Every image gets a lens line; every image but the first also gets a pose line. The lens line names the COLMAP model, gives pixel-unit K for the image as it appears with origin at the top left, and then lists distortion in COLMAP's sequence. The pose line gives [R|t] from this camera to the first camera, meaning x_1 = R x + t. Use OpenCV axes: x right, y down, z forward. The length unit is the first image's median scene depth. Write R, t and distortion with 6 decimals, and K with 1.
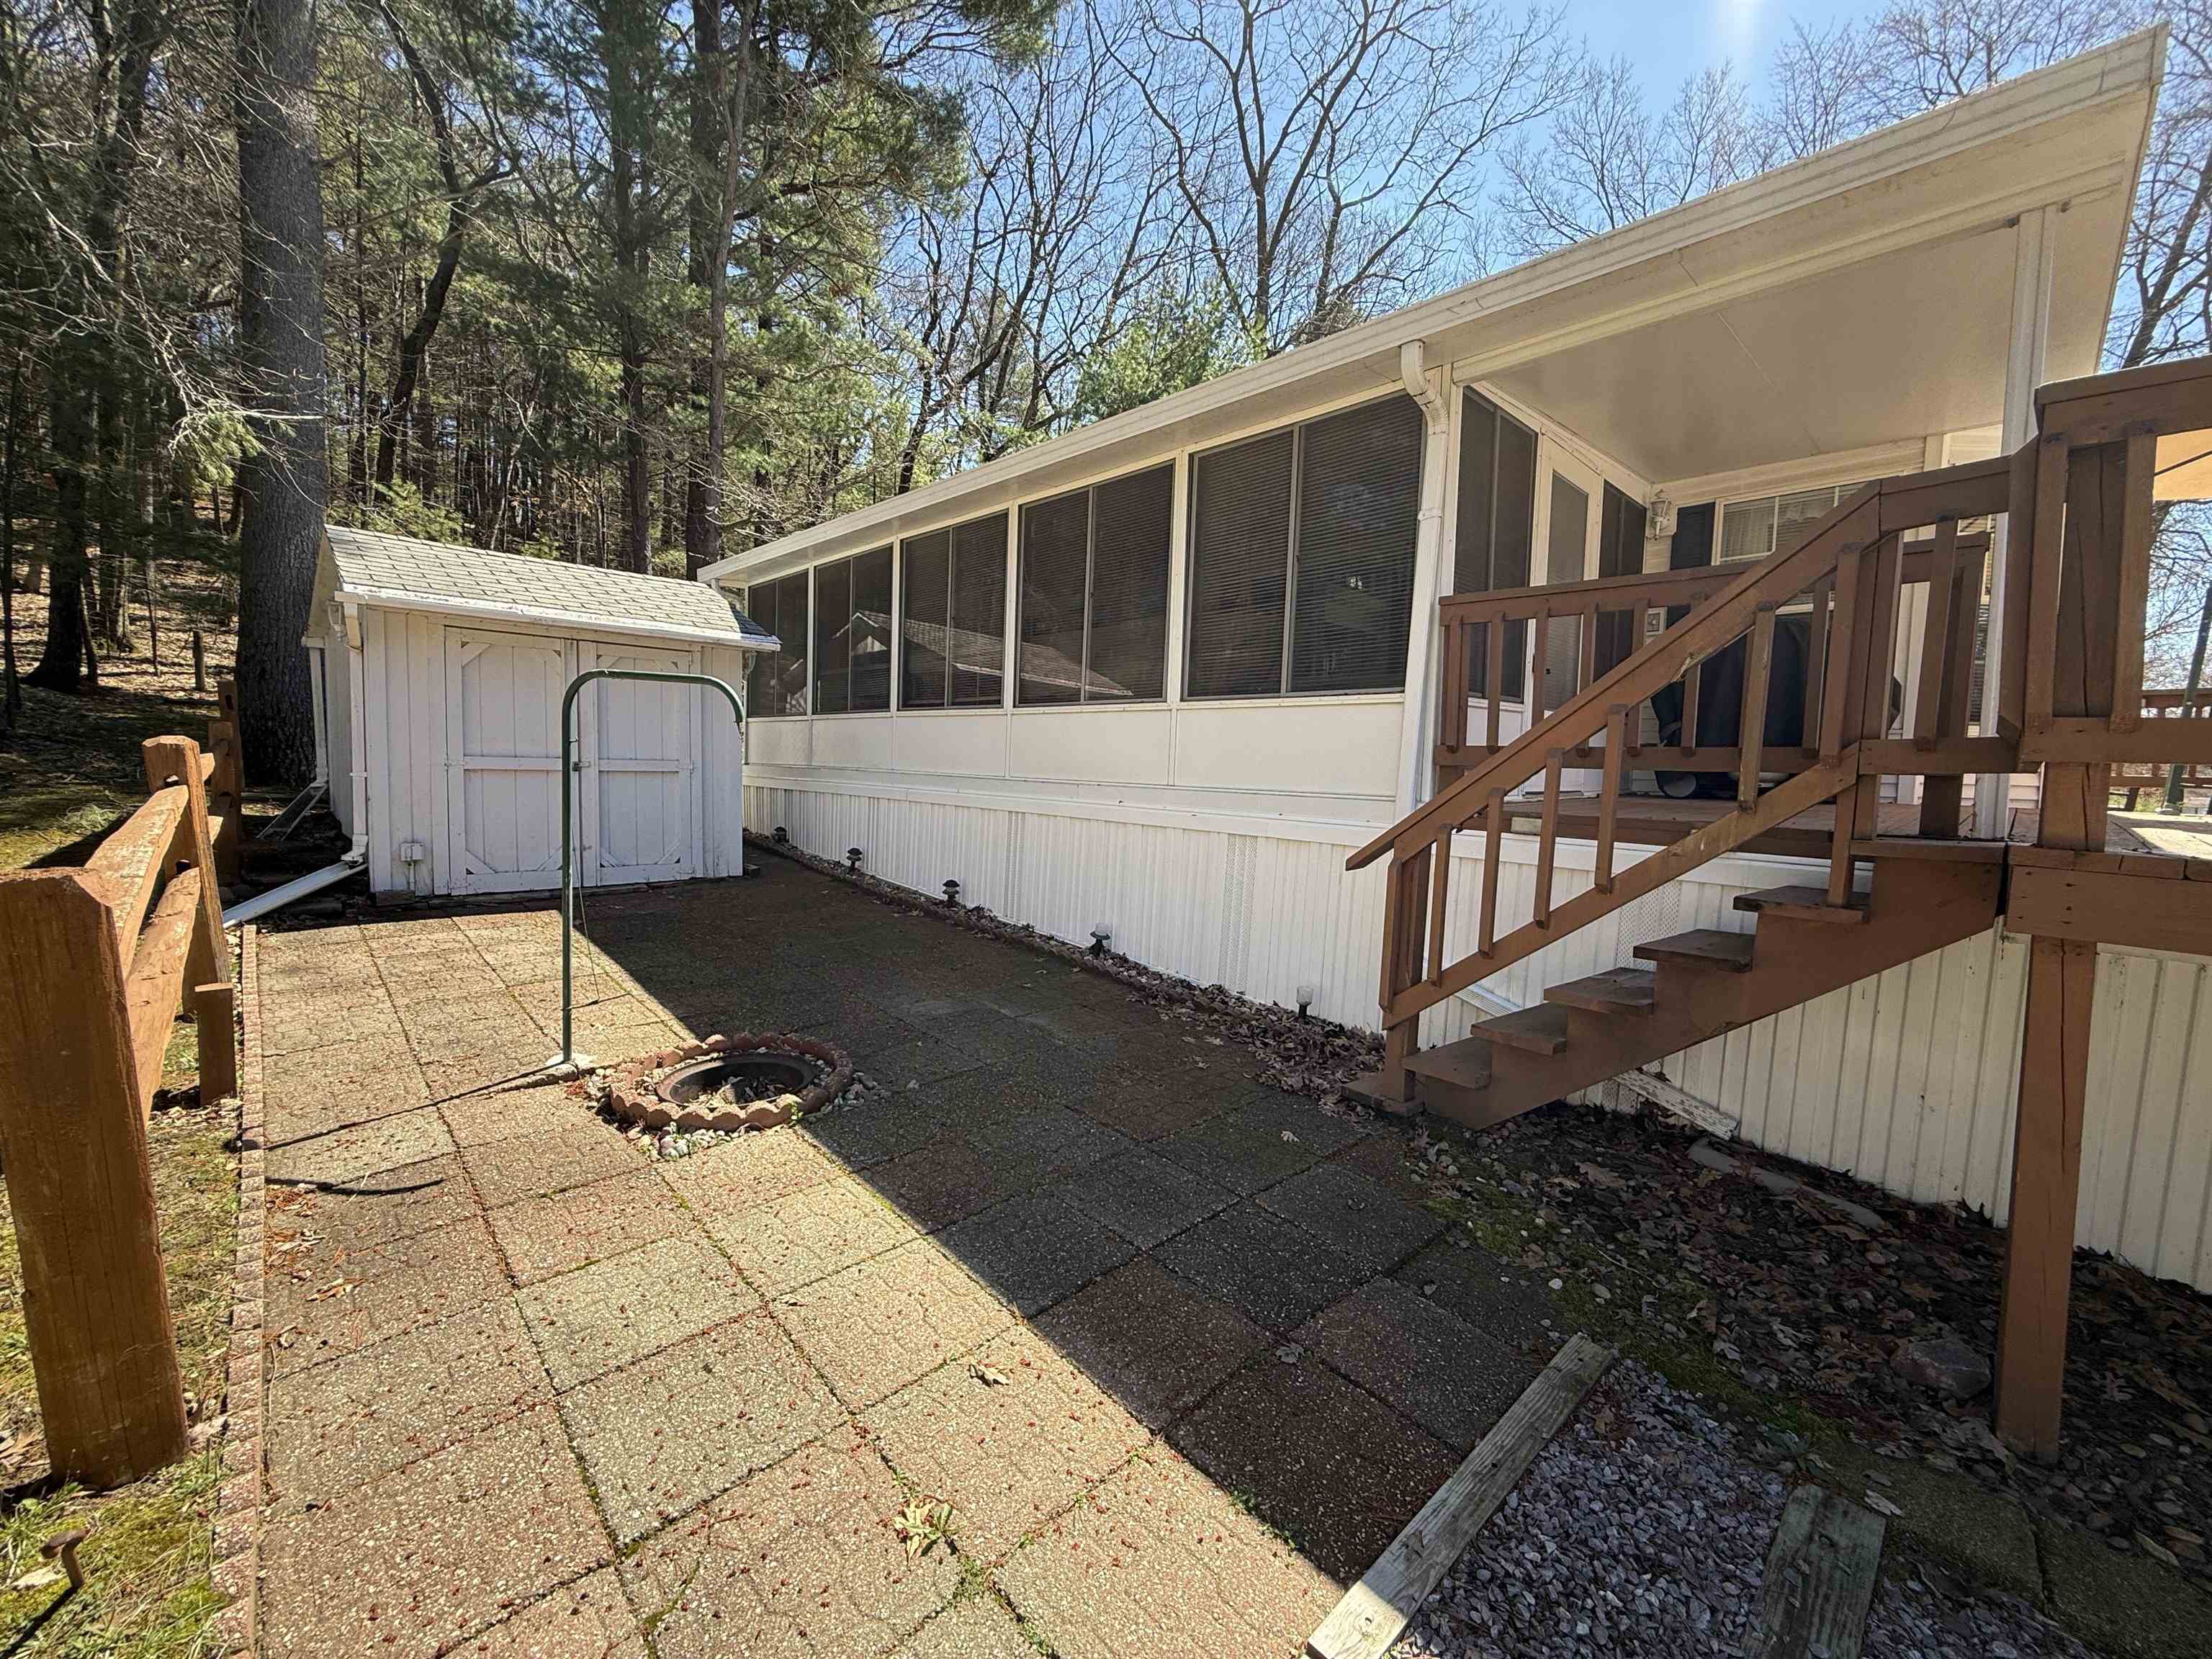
lens RADIAL K [[885.2, 0, 1101.9], [0, 885.2, 826.7], [0, 0, 1]] dist [0.001649, 0.000003]
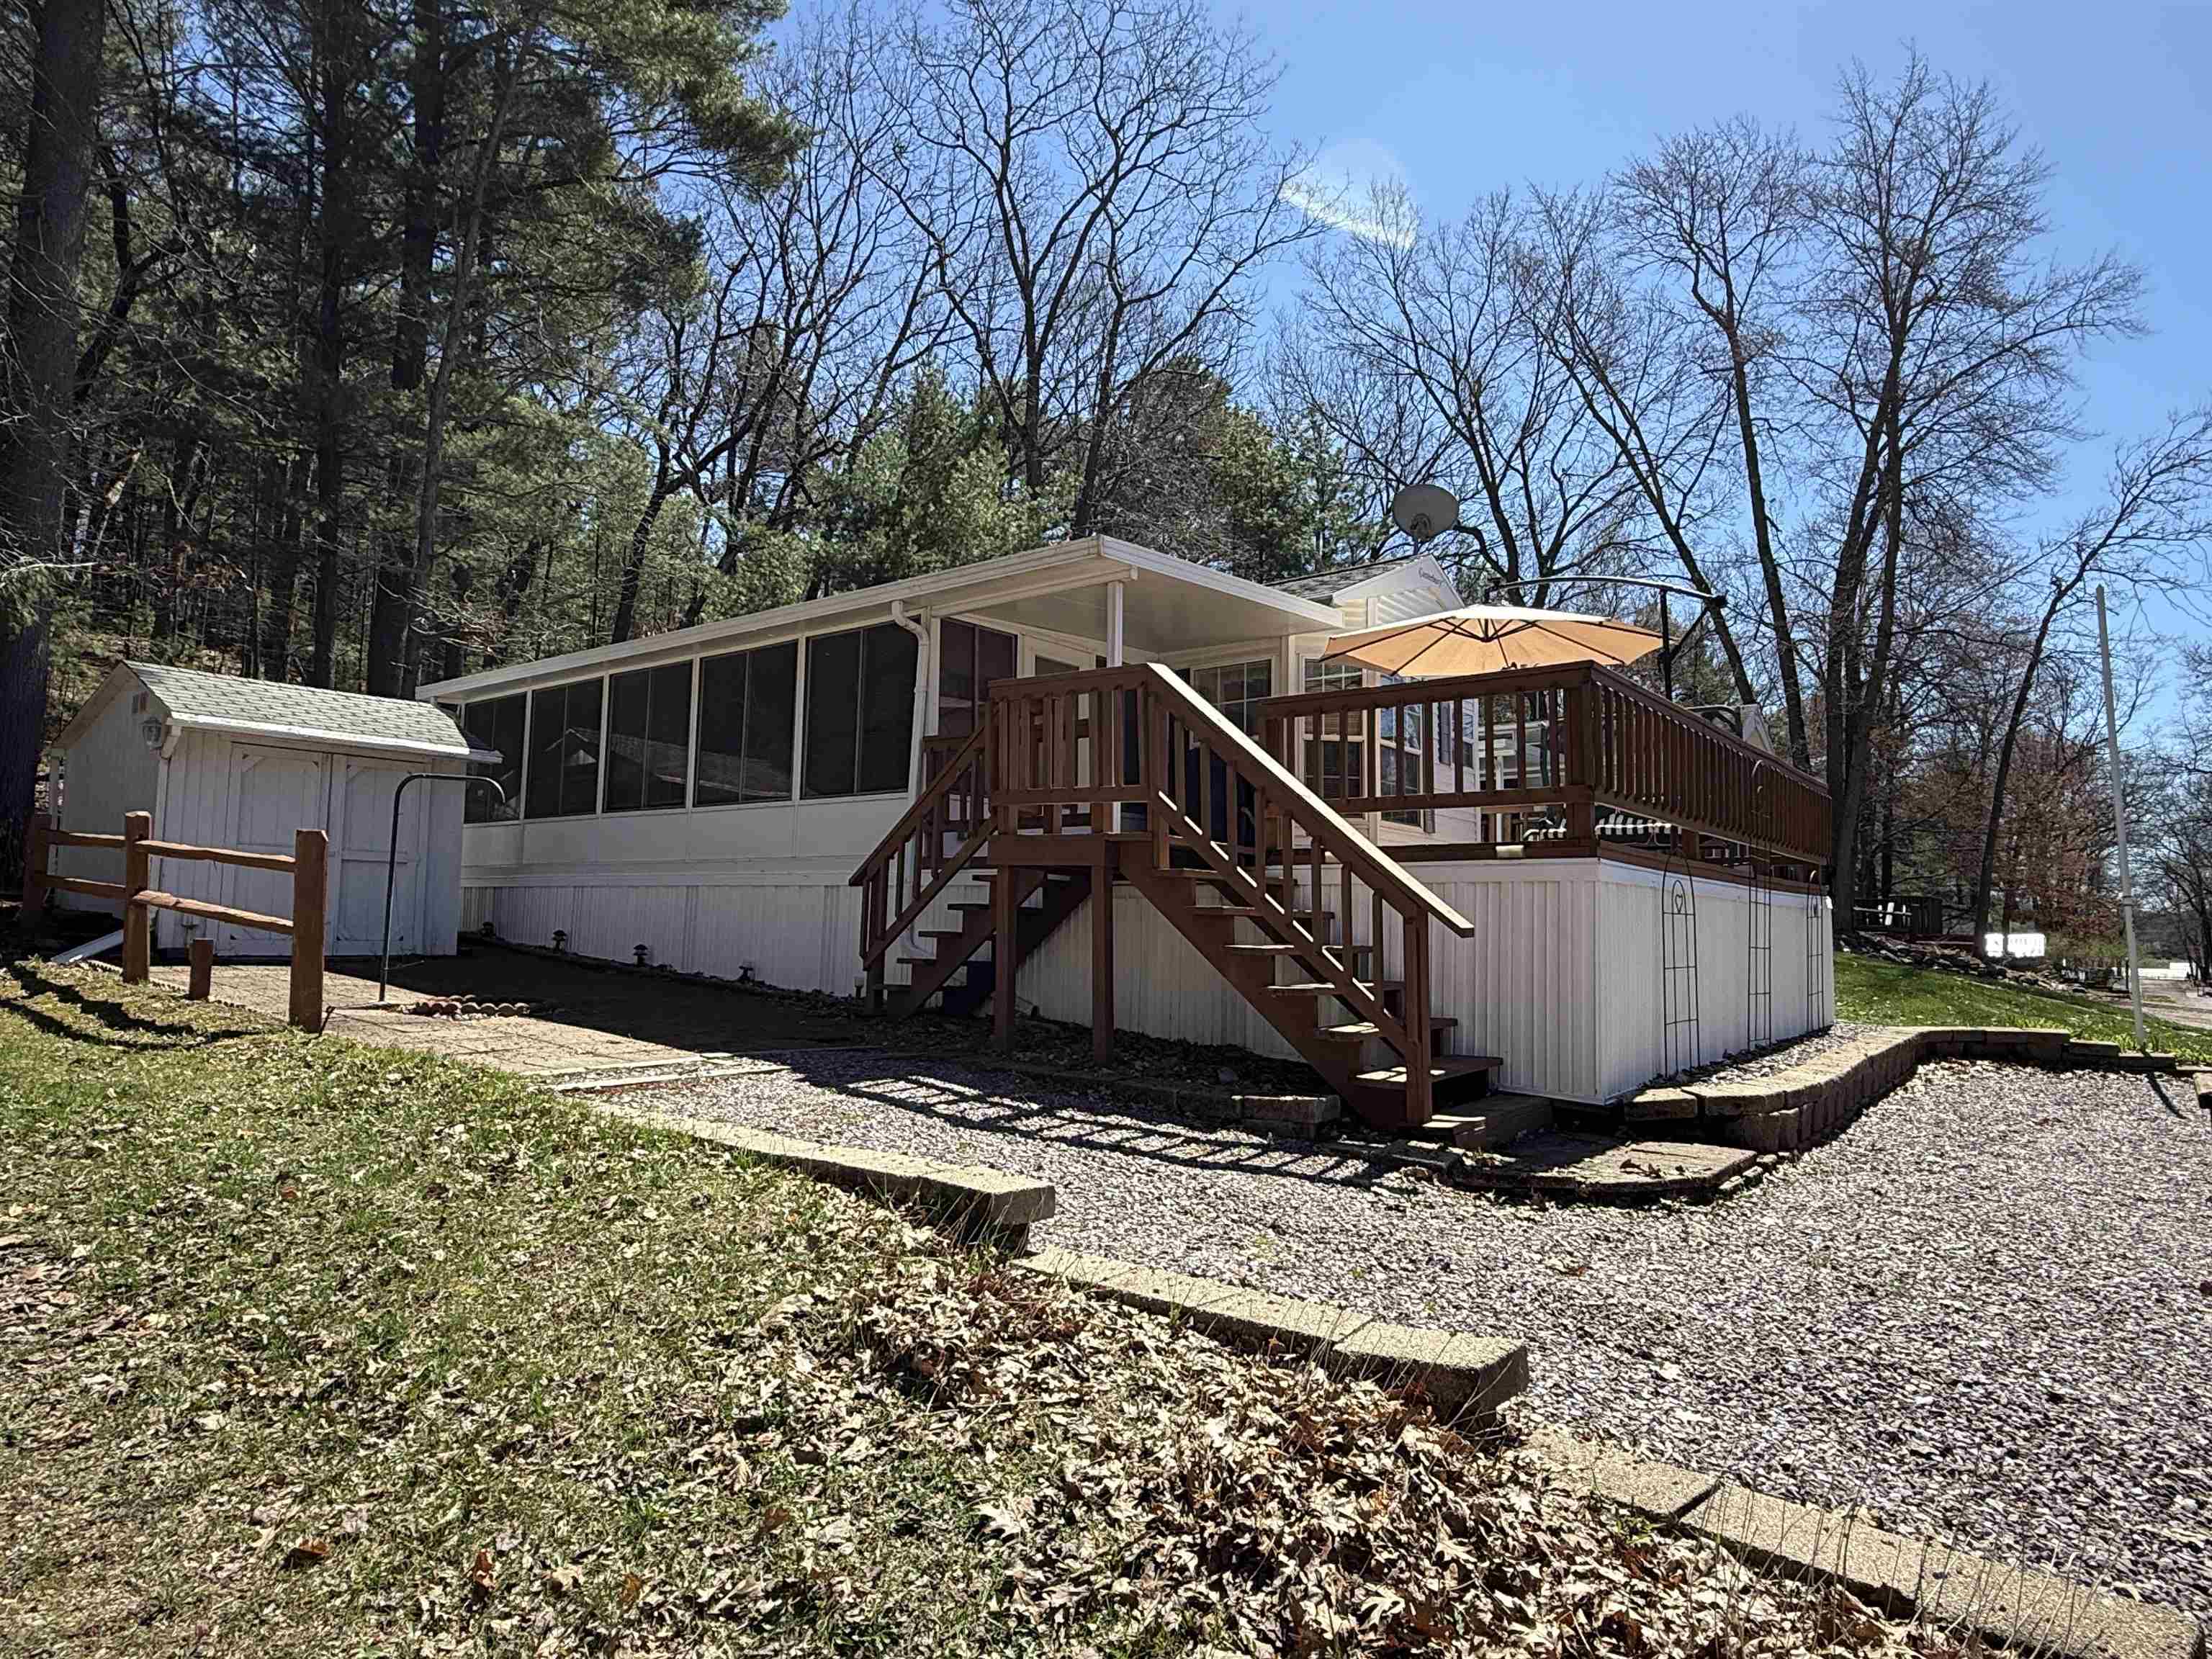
lens RADIAL K [[1285.7, 0, 1102.8], [0, 1285.7, 833.8], [0, 0, 1]] dist [-0.000608, 0.003292]
pose [[0.991525, 0.000307, 0.129916, 0.200630], [0.018141, 0.989873, -0.140795, 0.144388], [-0.128643, 0.141959, 0.981478, -0.739667]]
